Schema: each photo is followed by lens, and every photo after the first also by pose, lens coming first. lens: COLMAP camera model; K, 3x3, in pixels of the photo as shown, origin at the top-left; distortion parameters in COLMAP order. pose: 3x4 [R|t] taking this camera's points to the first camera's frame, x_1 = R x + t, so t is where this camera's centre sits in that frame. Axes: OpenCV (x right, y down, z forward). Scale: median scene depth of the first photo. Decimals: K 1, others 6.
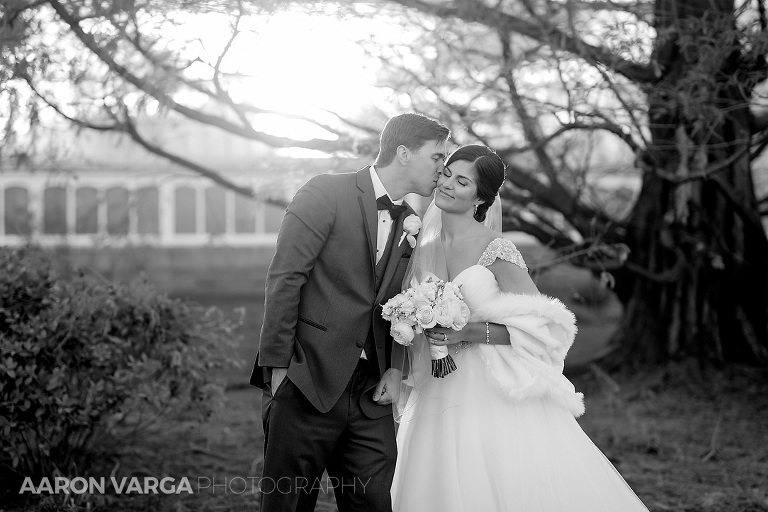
lens RADIAL K [[2486.2, 0, 384.0], [0, 2486.2, 256.0], [0, 0, 1]] dist [-0.014651, -0.825575]
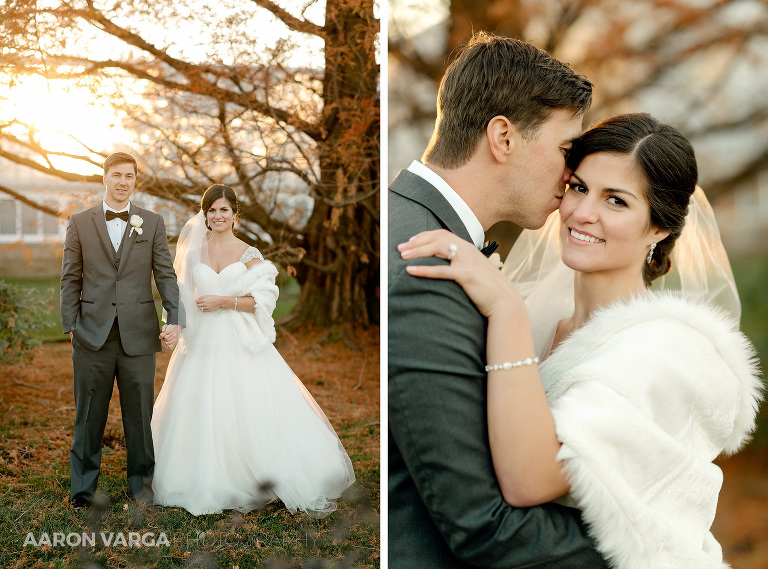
lens RADIAL K [[1968.2, 0, 384.0], [0, 1968.2, 284.5], [0, 0, 1]] dist [-0.176988, -0.472069]
pose [[0.990323, 0.001339, 0.138778, -0.019726], [-0.004066, 0.999804, 0.019367, -0.005209], [-0.138724, -0.019744, 0.990134, -0.188139]]
